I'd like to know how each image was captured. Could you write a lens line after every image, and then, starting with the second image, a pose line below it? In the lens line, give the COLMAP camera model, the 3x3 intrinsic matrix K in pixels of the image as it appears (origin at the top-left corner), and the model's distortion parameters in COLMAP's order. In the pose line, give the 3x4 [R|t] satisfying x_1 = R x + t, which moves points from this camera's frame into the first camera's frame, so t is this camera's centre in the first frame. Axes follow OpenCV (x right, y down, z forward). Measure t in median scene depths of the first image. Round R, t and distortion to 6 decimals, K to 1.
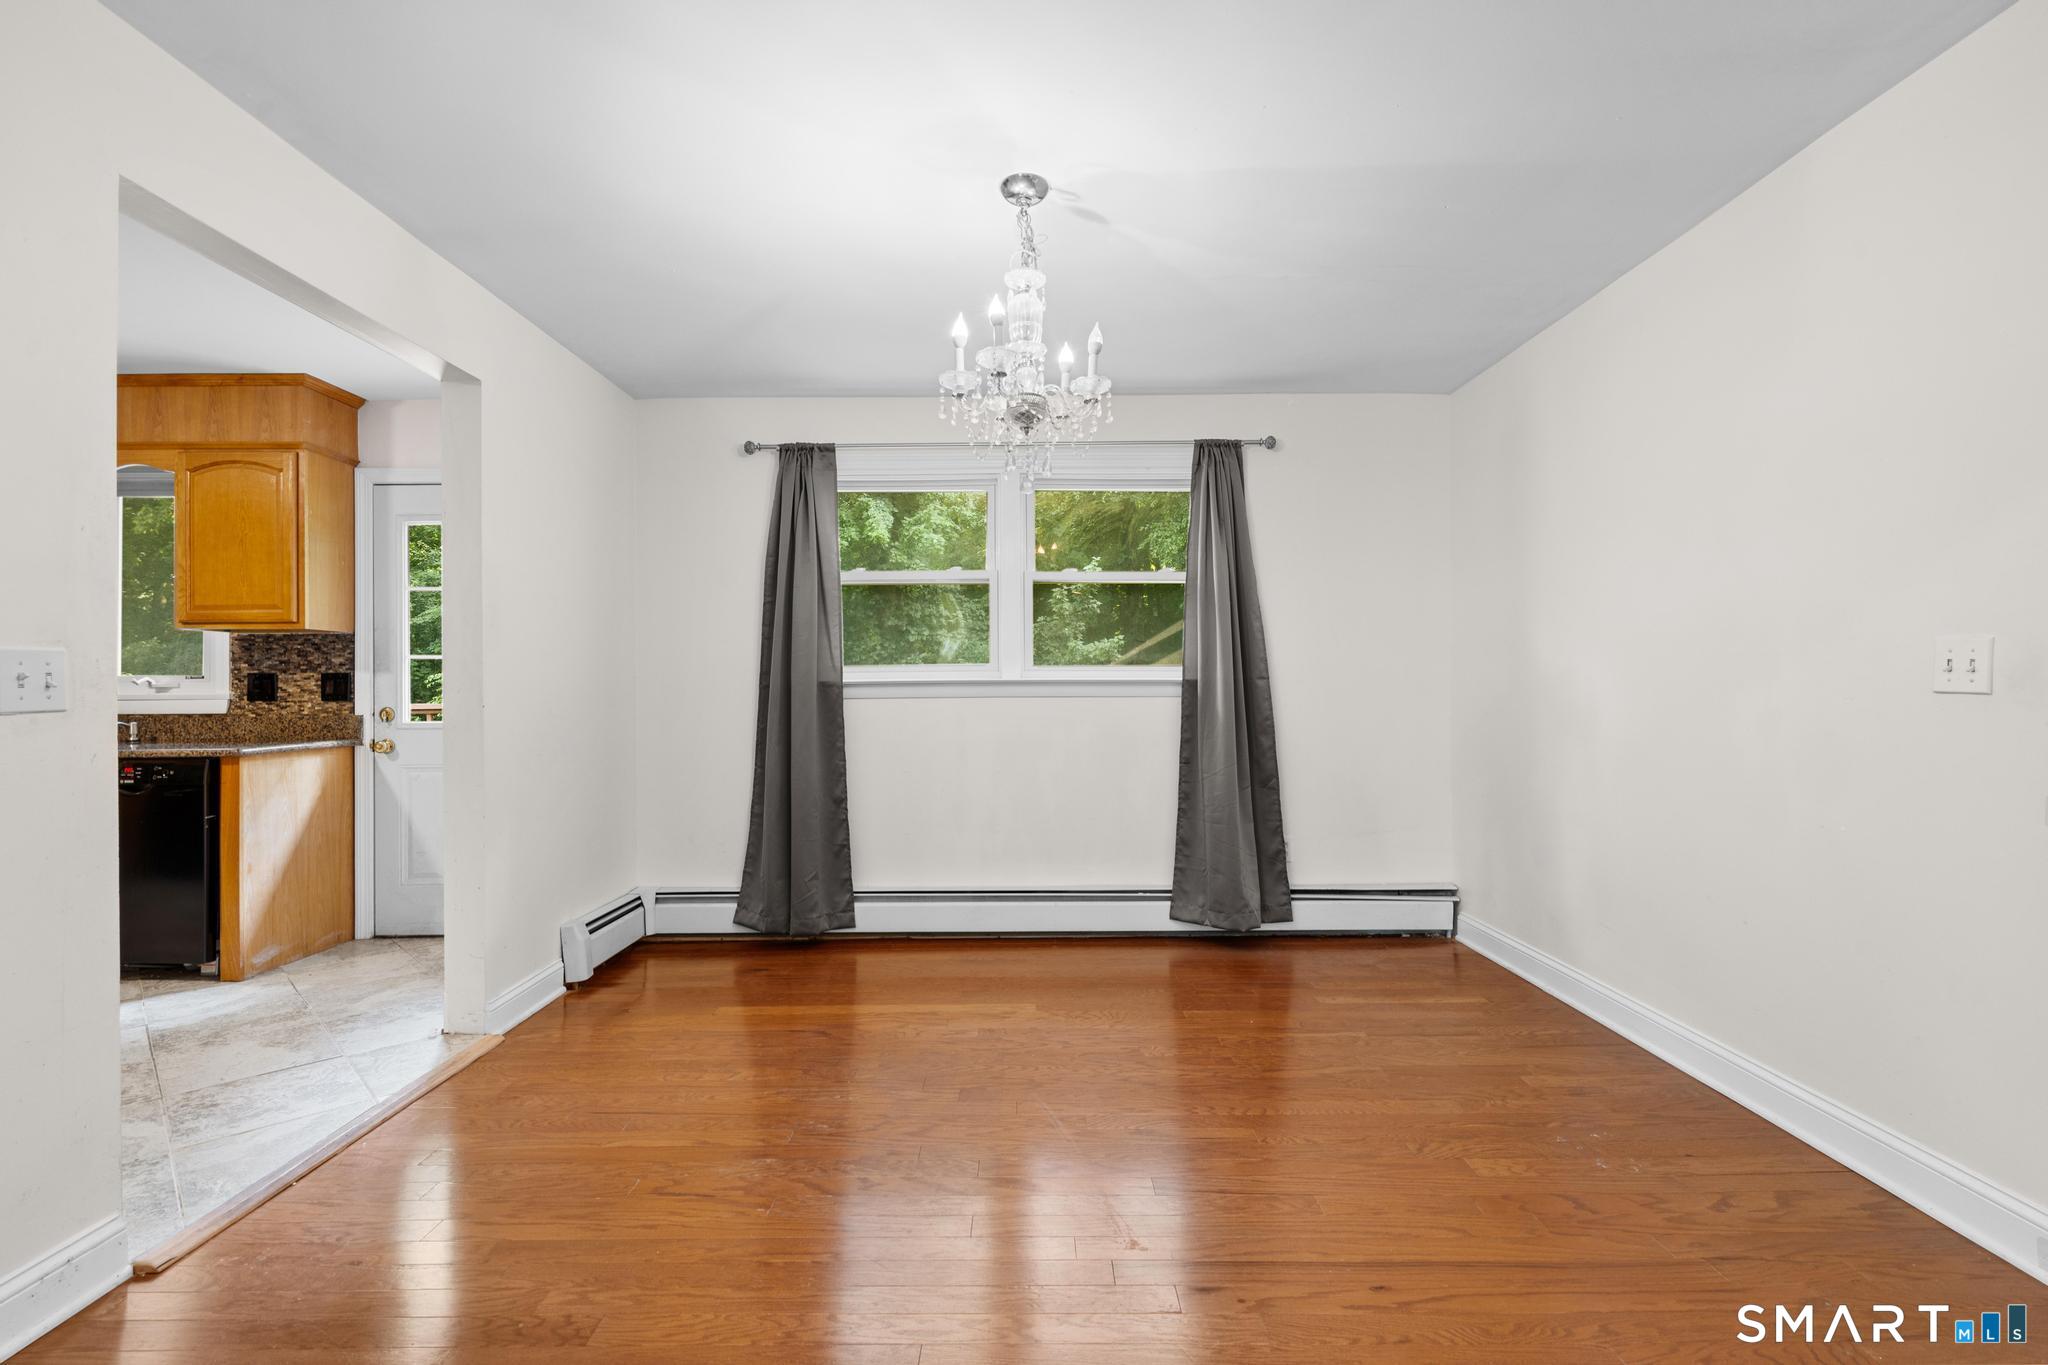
lens RADIAL K [[926.7, 0, 1030.6], [0, 926.7, 682.2], [0, 0, 1]] dist [-0.001808, 0.000871]
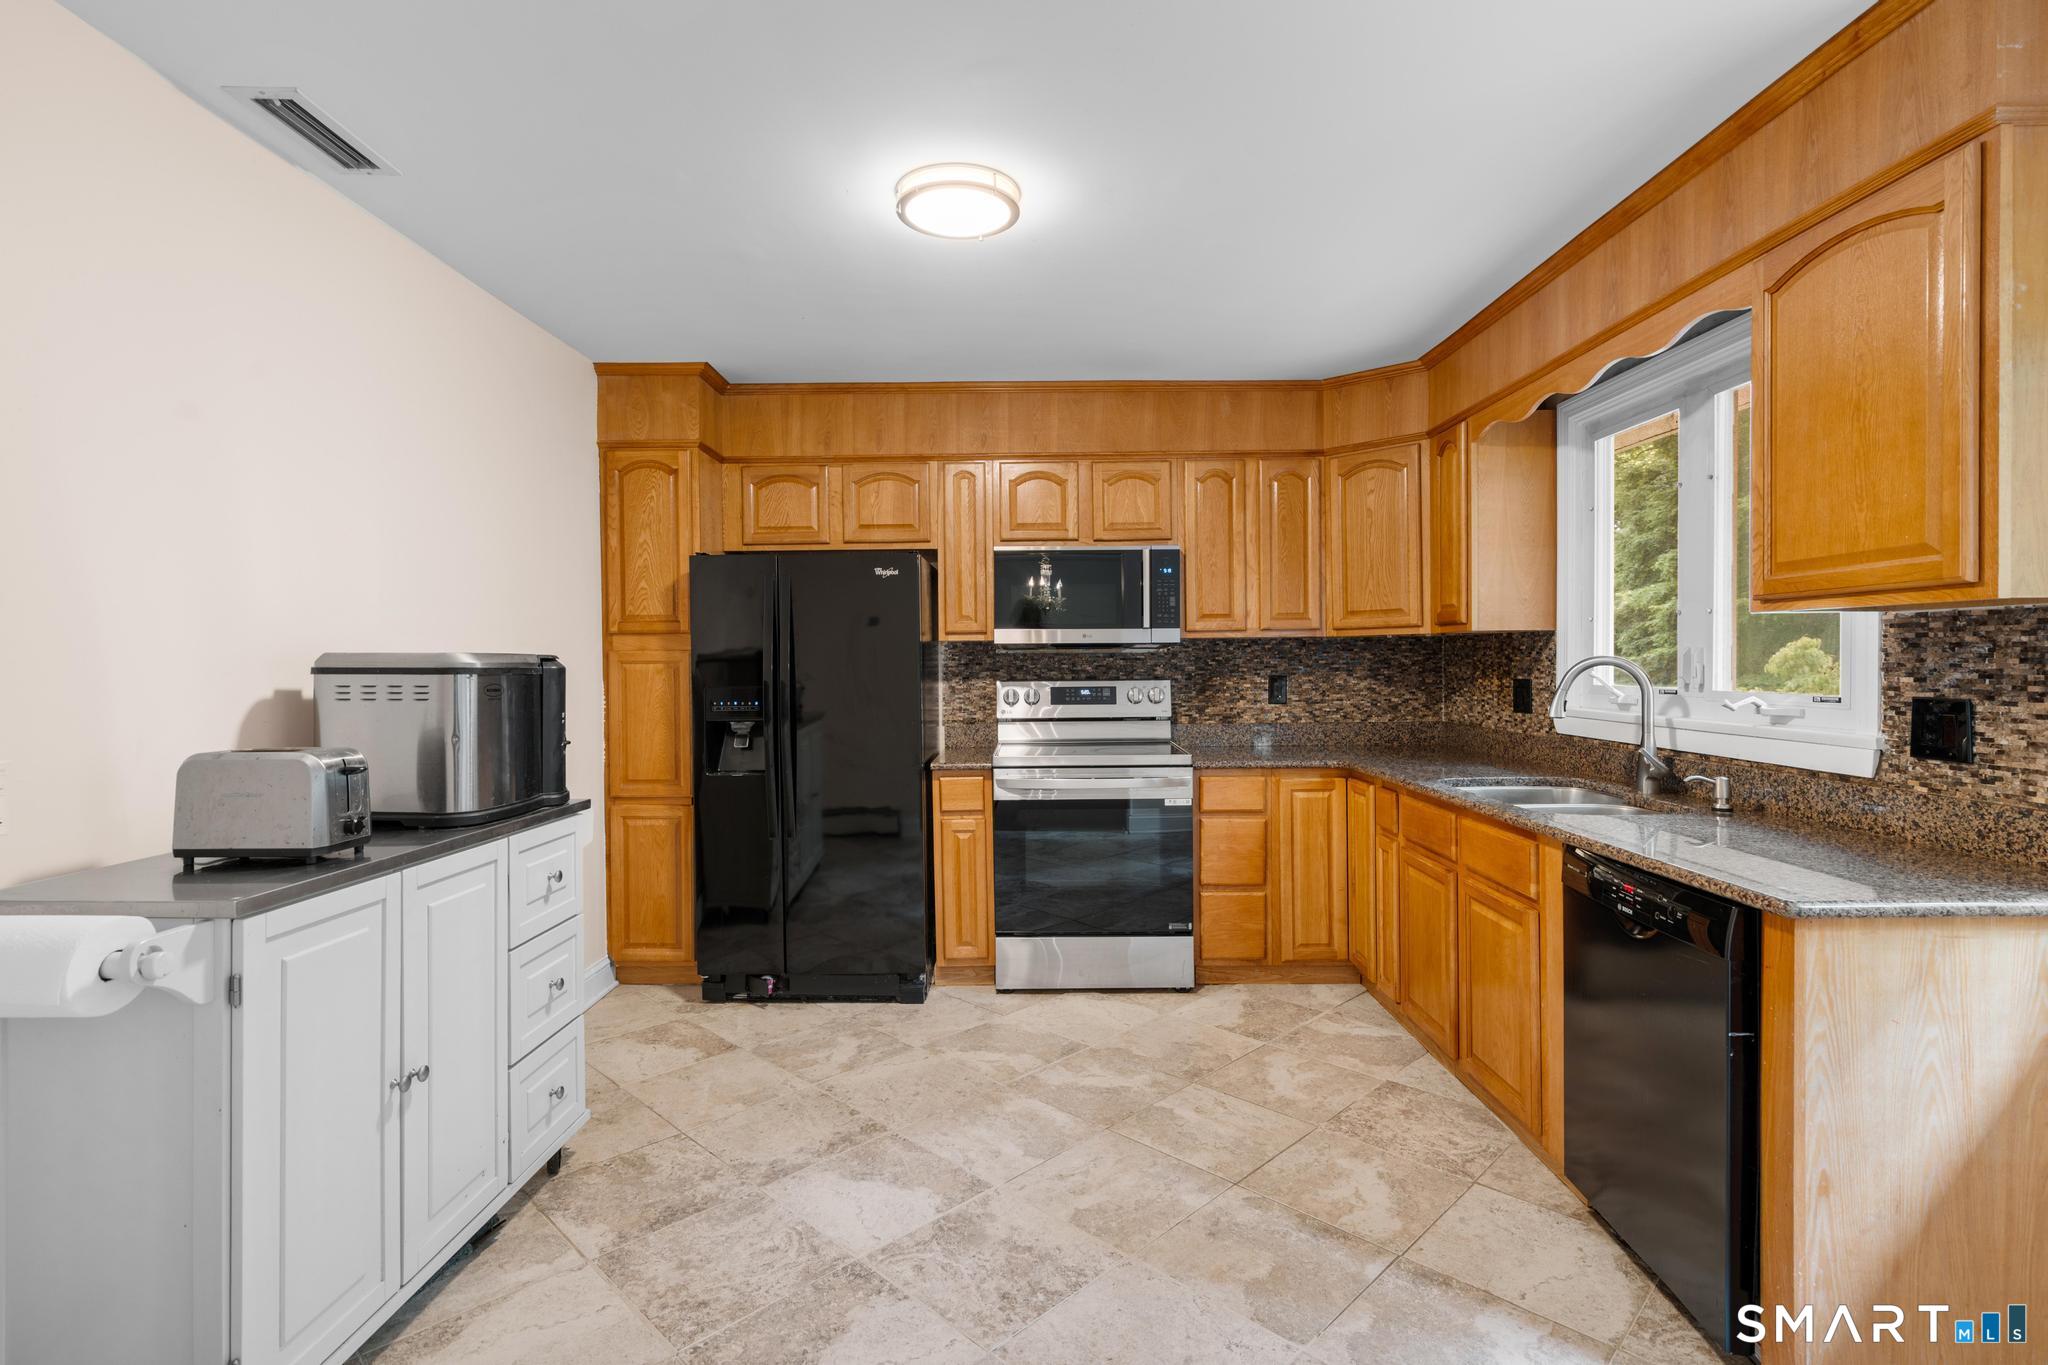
lens RADIAL K [[987.8, 0, 1024.3], [0, 987.8, 668.5], [0, 0, 1]] dist [0.000795, 0.000304]
pose [[-0.015069, 0.014589, -0.999780, -0.349570], [0.011894, 0.999825, 0.014411, -0.037183], [0.999816, -0.011674, -0.015240, 0.572159]]
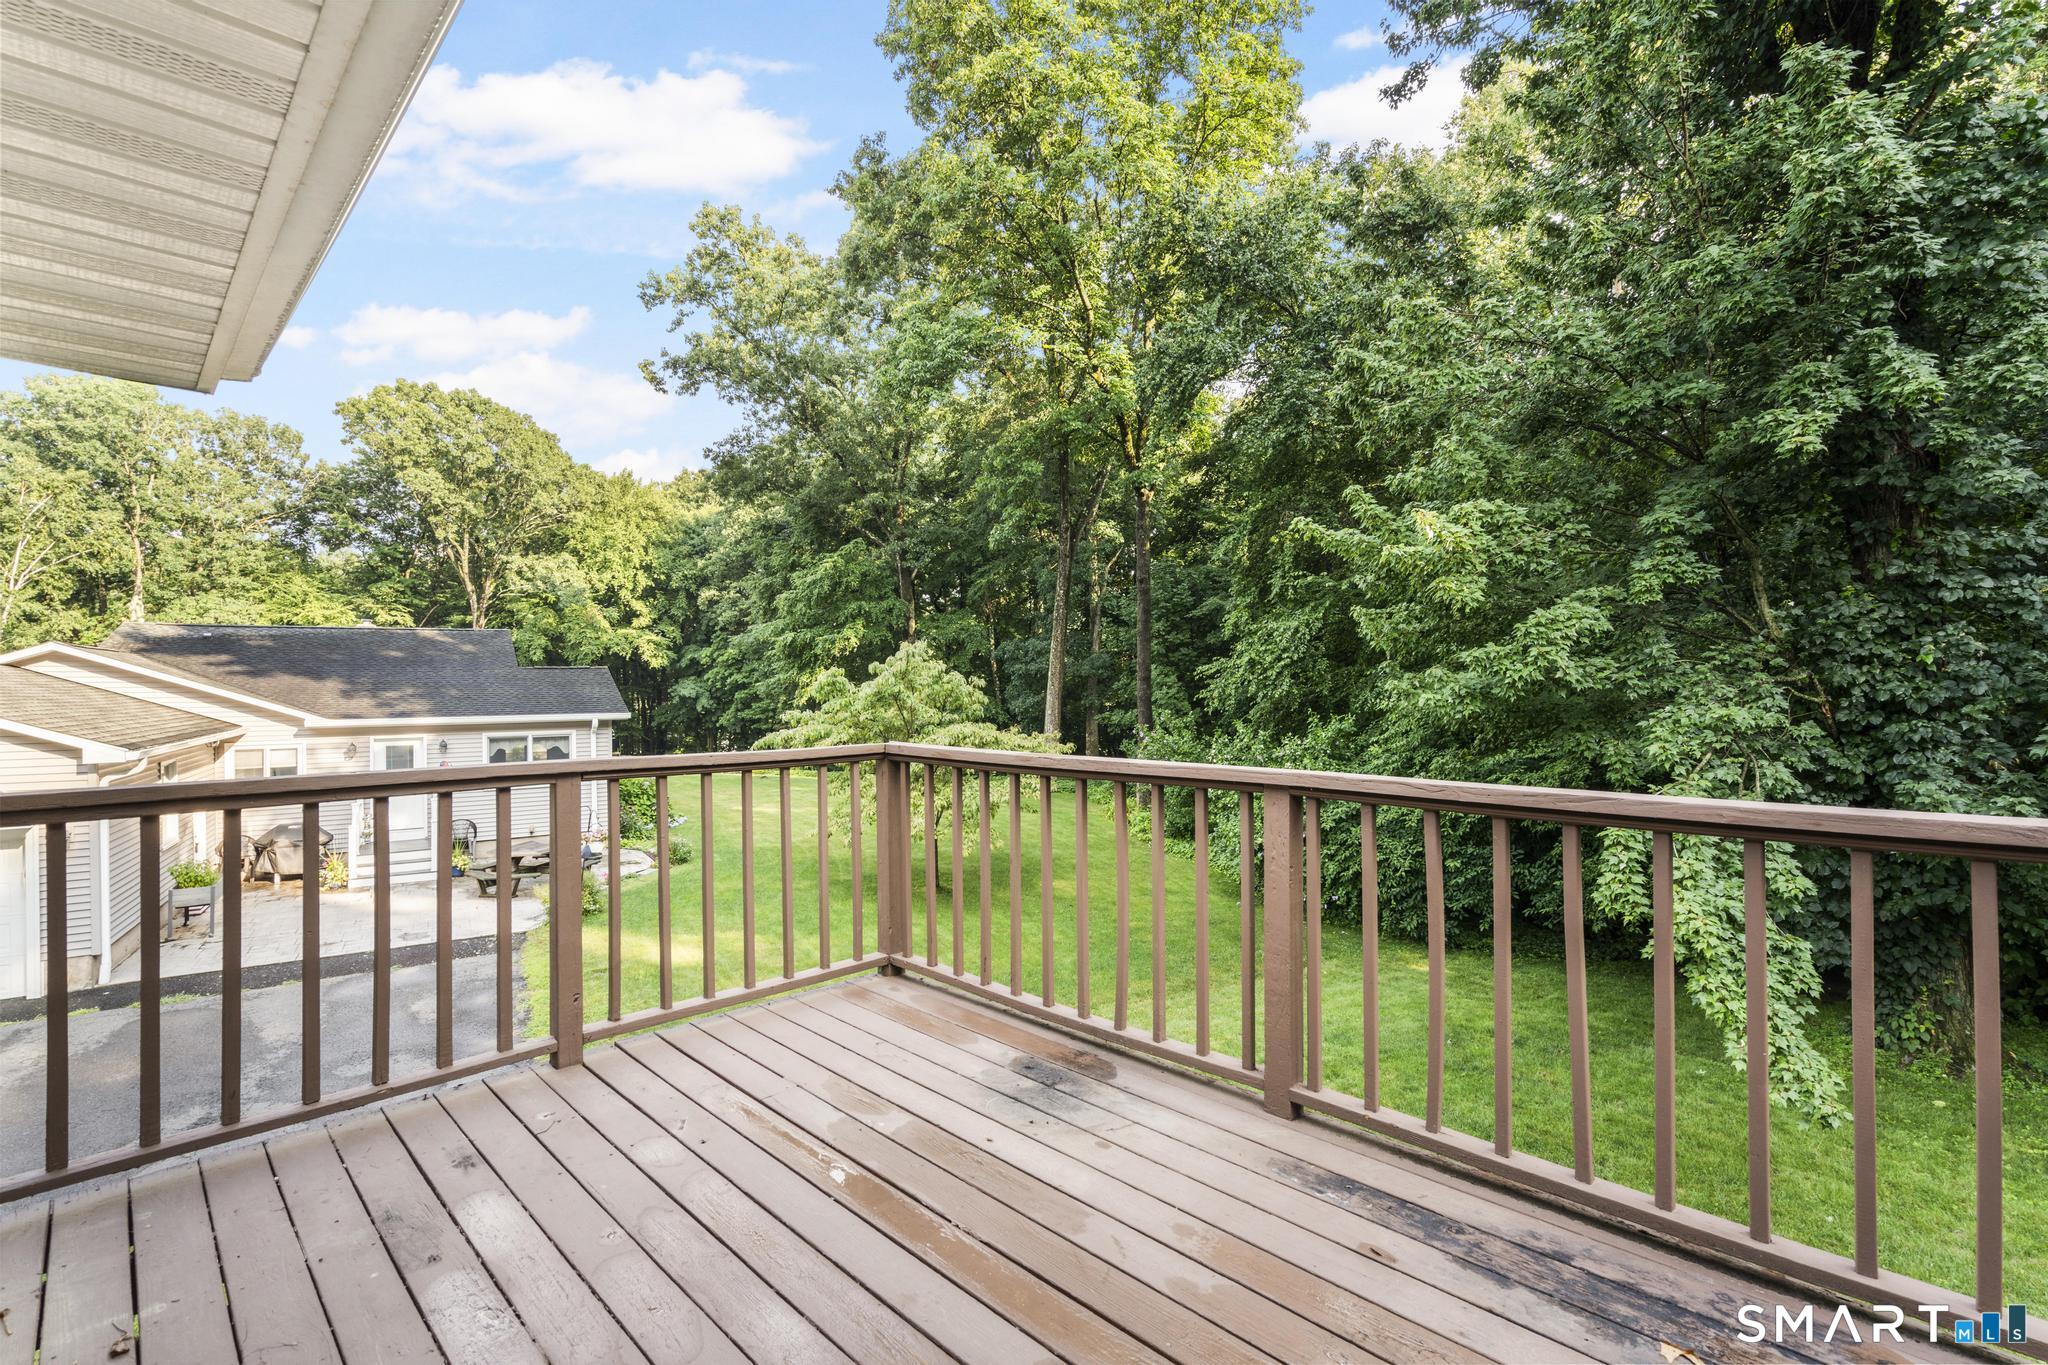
lens RADIAL K [[926.7, 0, 1030.6], [0, 926.7, 682.2], [0, 0, 1]] dist [-0.001808, 0.000871]
pose [[0.706446, 0.002476, -0.707763, -0.554961], [0.007971, 0.999903, 0.011454, -0.037884], [0.707722, -0.013733, 0.706357, 1.136792]]
